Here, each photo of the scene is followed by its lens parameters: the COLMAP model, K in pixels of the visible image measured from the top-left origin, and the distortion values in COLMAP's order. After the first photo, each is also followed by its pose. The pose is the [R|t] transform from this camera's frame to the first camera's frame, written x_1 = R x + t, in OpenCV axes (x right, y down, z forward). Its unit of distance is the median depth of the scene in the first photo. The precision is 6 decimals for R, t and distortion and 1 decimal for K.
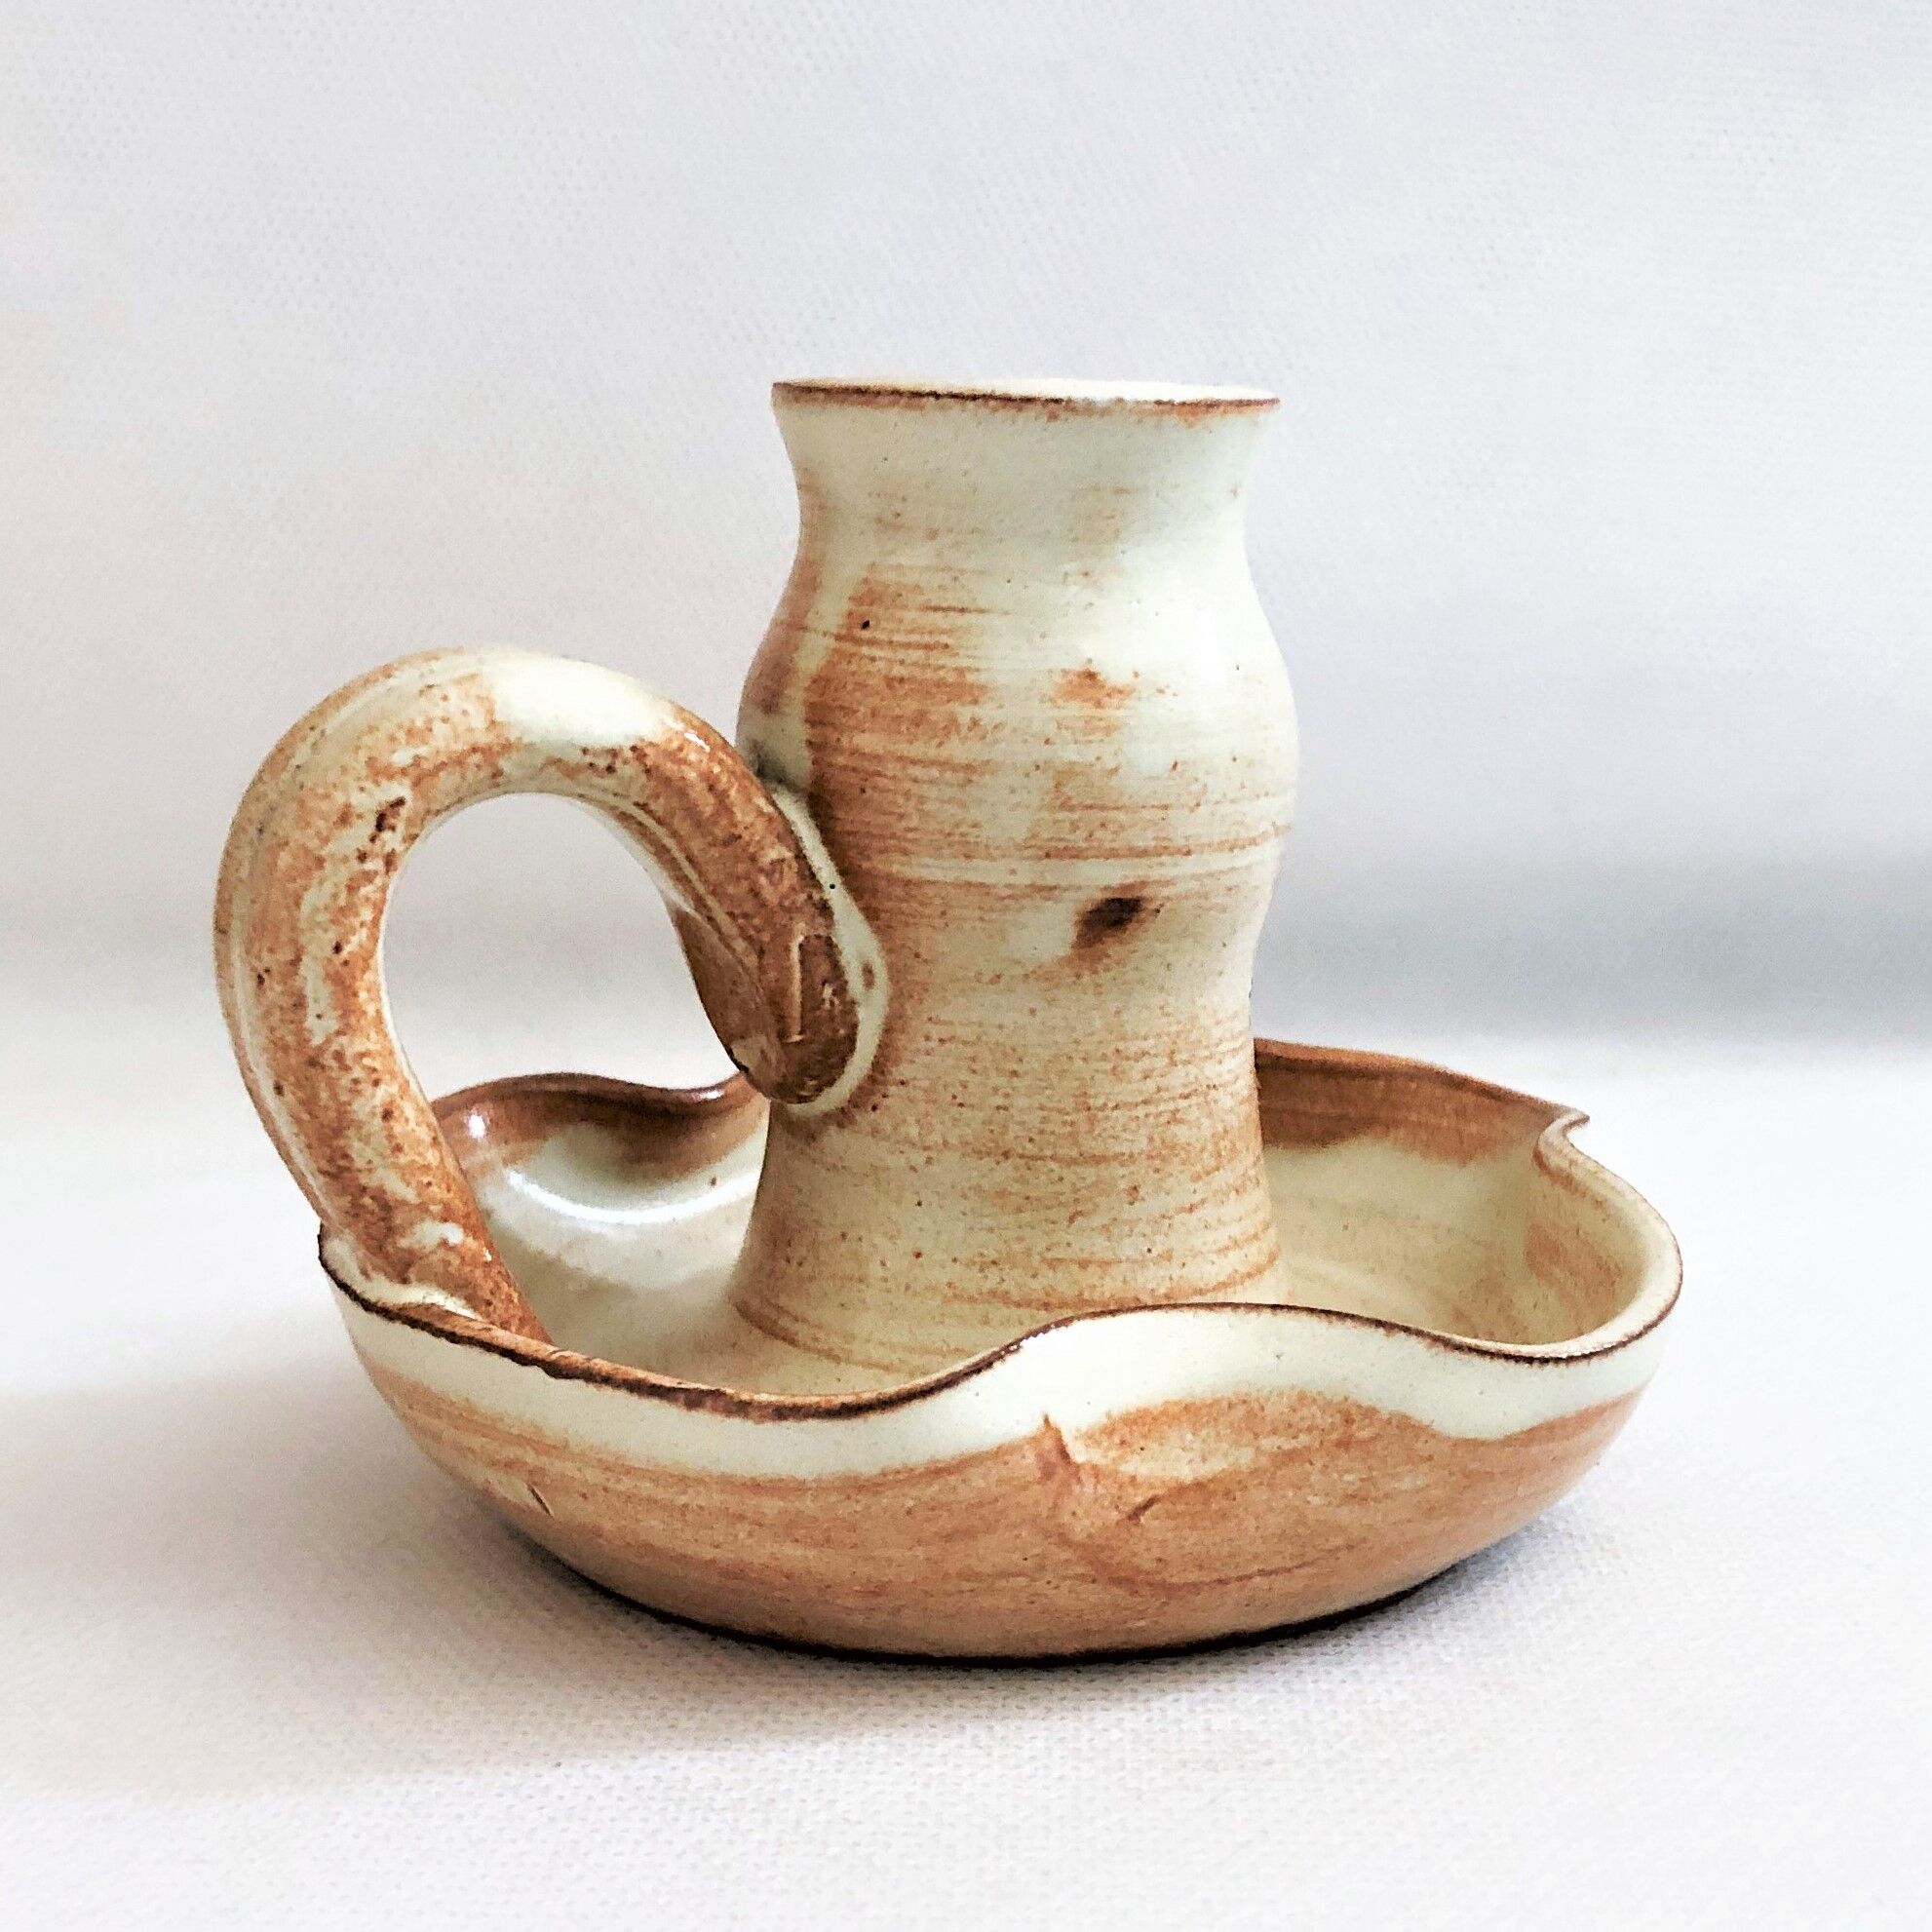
lens RADIAL K [[3332.3, 0, 993.2], [0, 3332.3, 824.7], [0, 0, 1]] dist [0.034002, -0.097871]
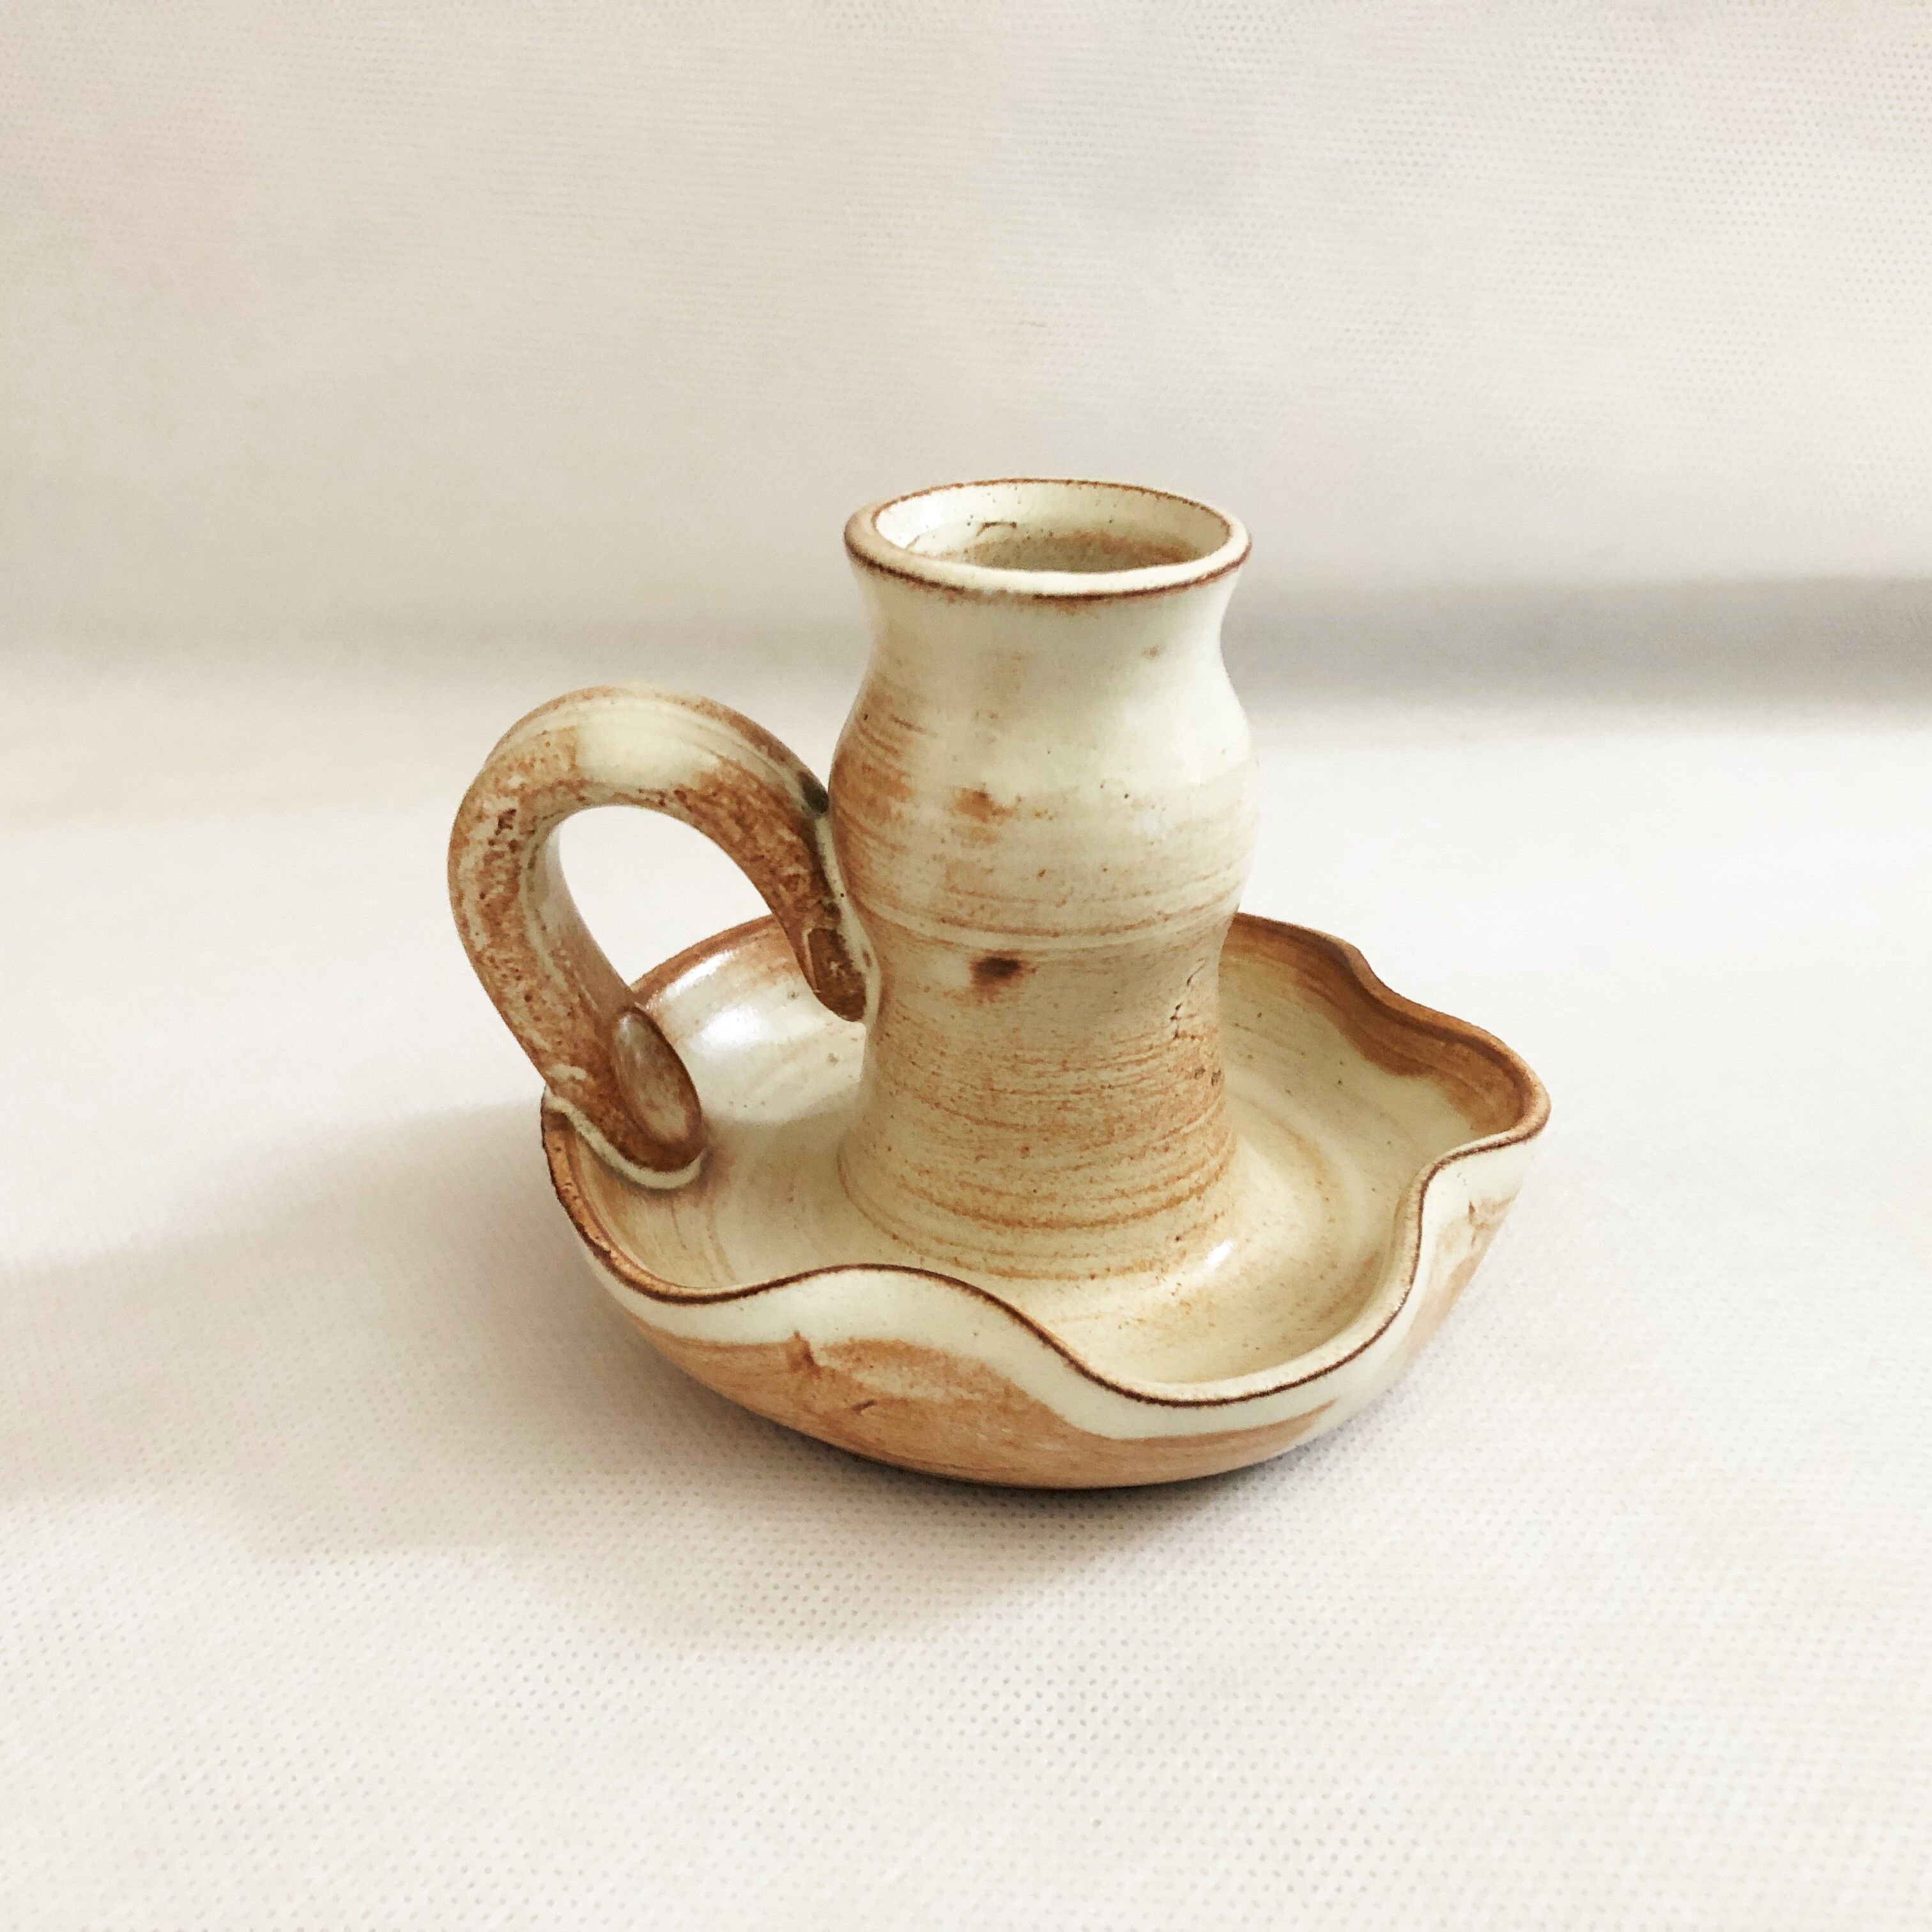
lens RADIAL K [[2213.3, 0, 918.0], [0, 2213.3, 1031.2], [0, 0, 1]] dist [0.055891, -0.000419]
pose [[0.825388, 0.255839, -0.503270, 0.467249], [-0.070238, 0.931037, 0.358102, -0.267400], [0.560180, -0.260224, 0.786436, 0.284796]]
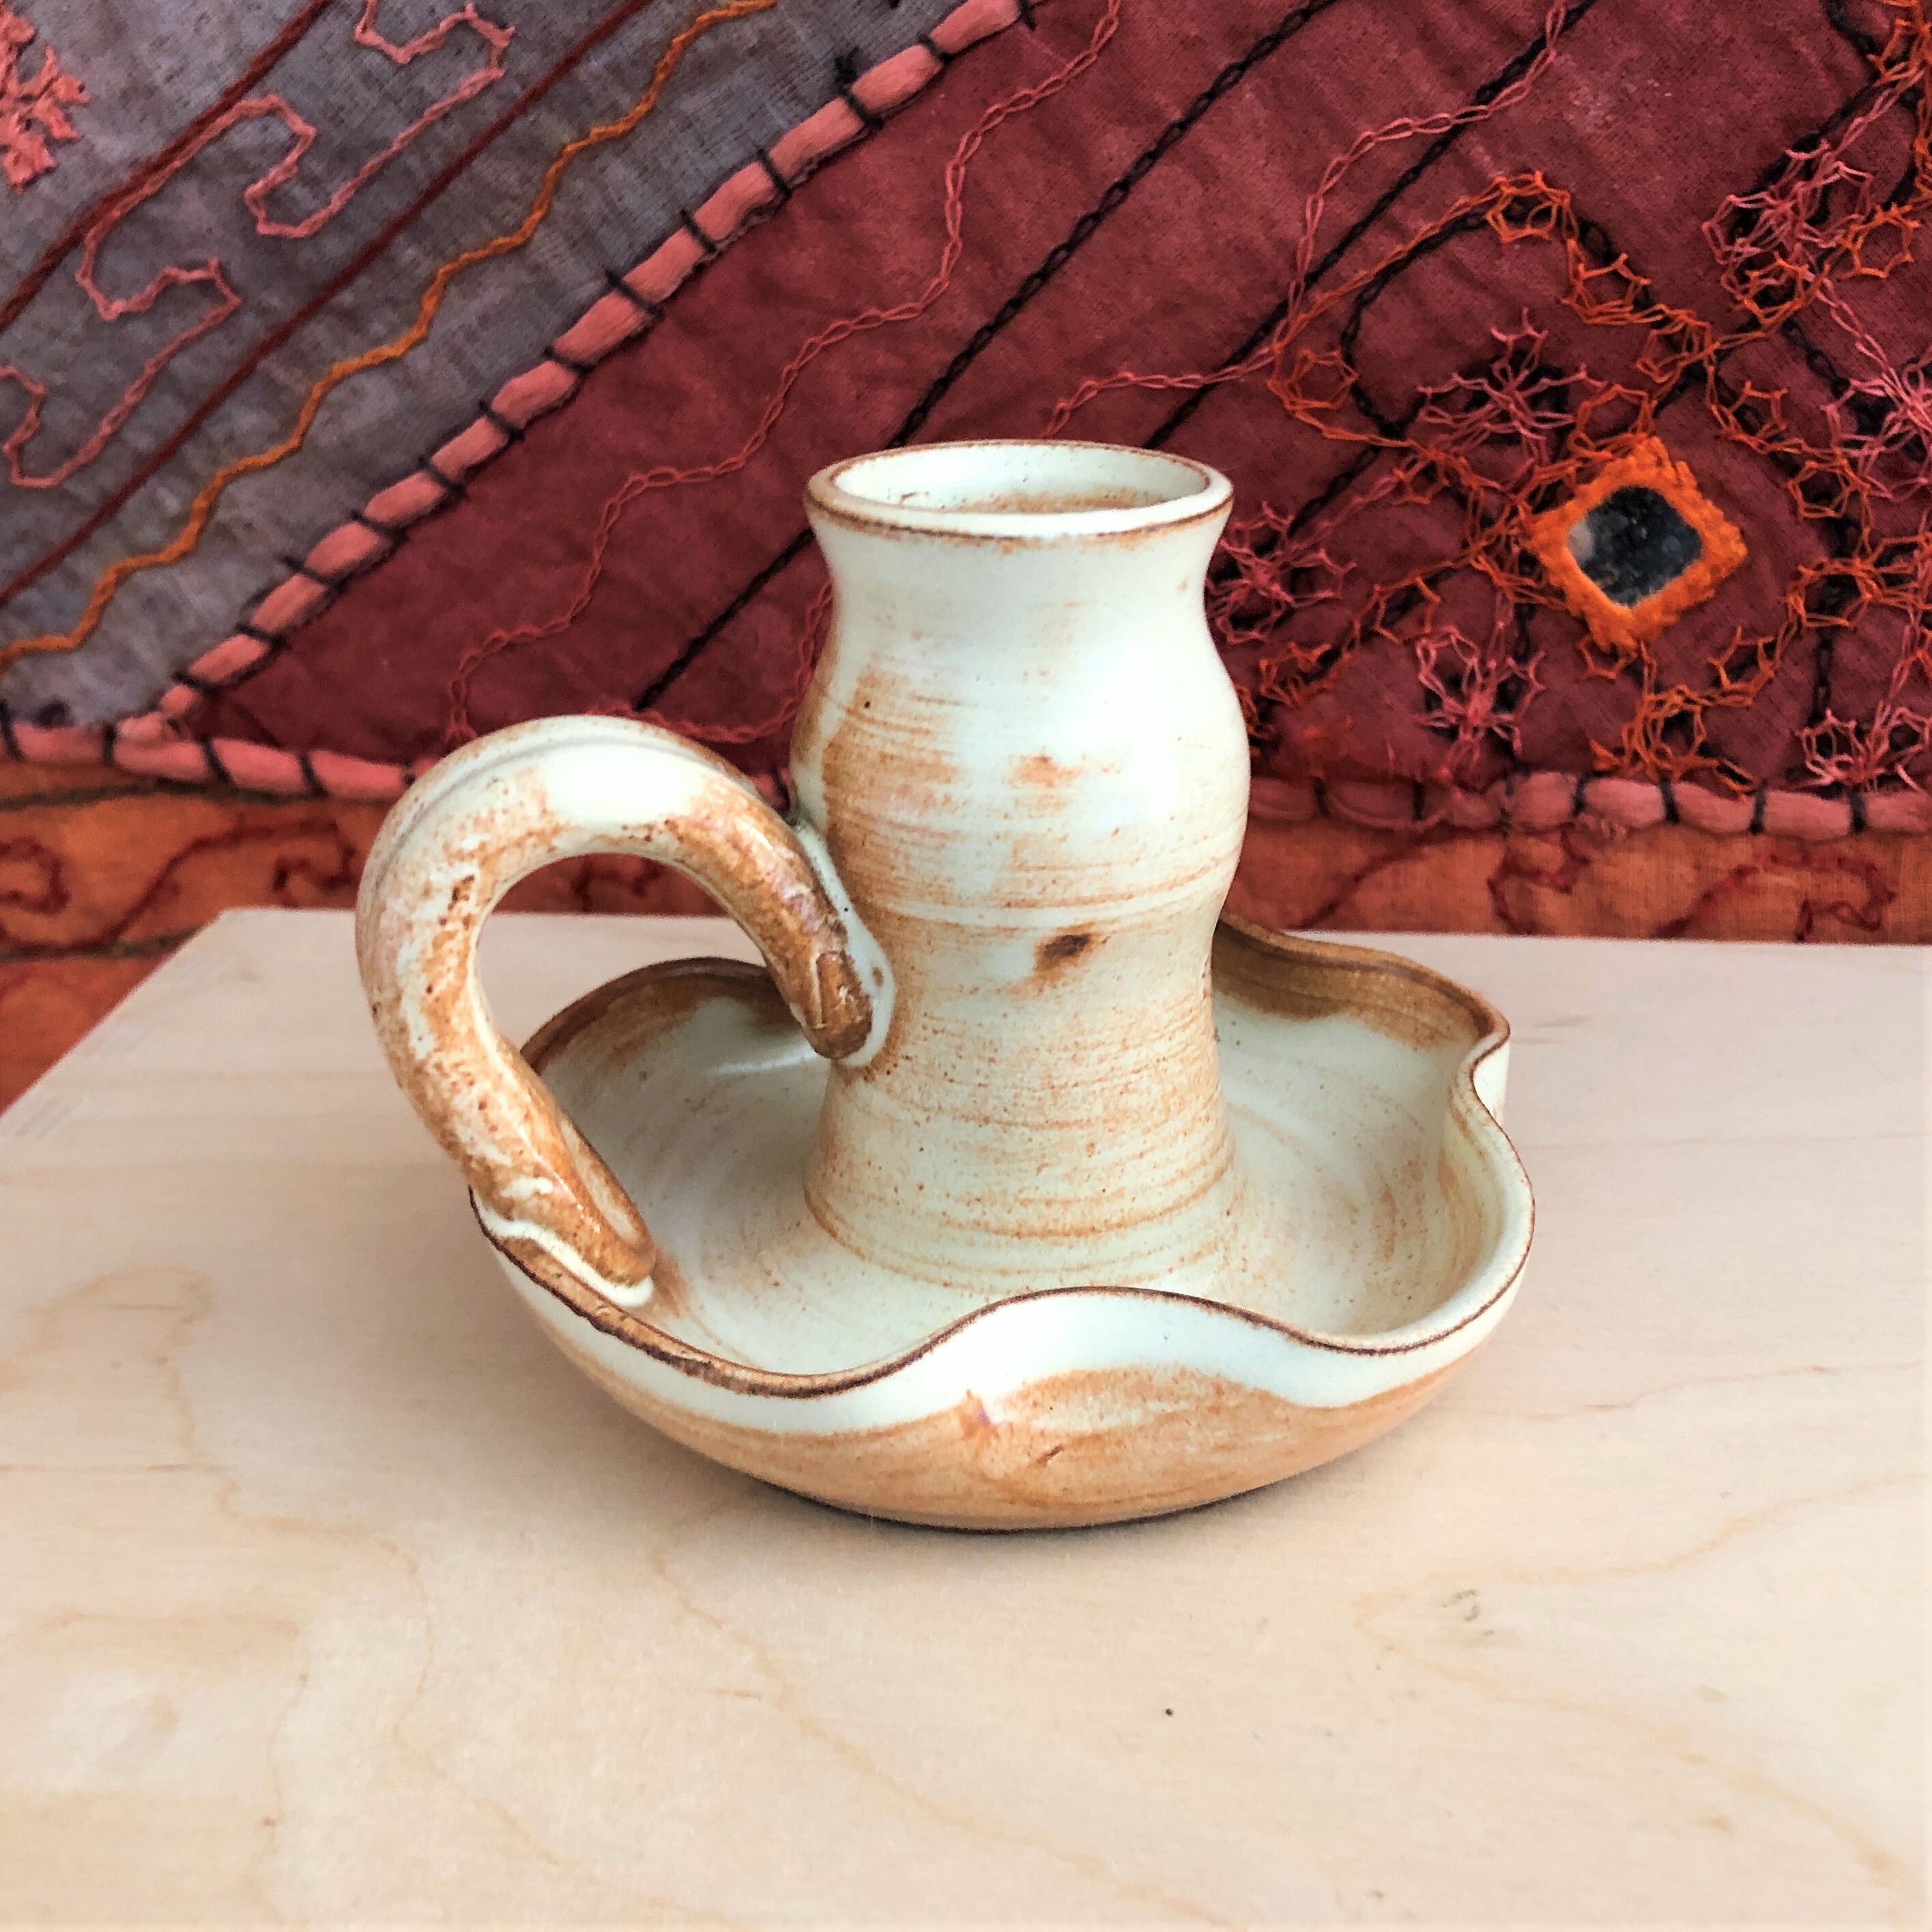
lens RADIAL K [[2334.4, 0, 994.0], [0, 2334.4, 888.0], [0, 0, 1]] dist [0.045006, -0.199350]
pose [[0.988691, 0.033857, -0.146094, 0.136044], [0.000245, 0.973815, 0.227340, -0.191698], [0.149966, -0.224805, 0.962794, 0.177694]]
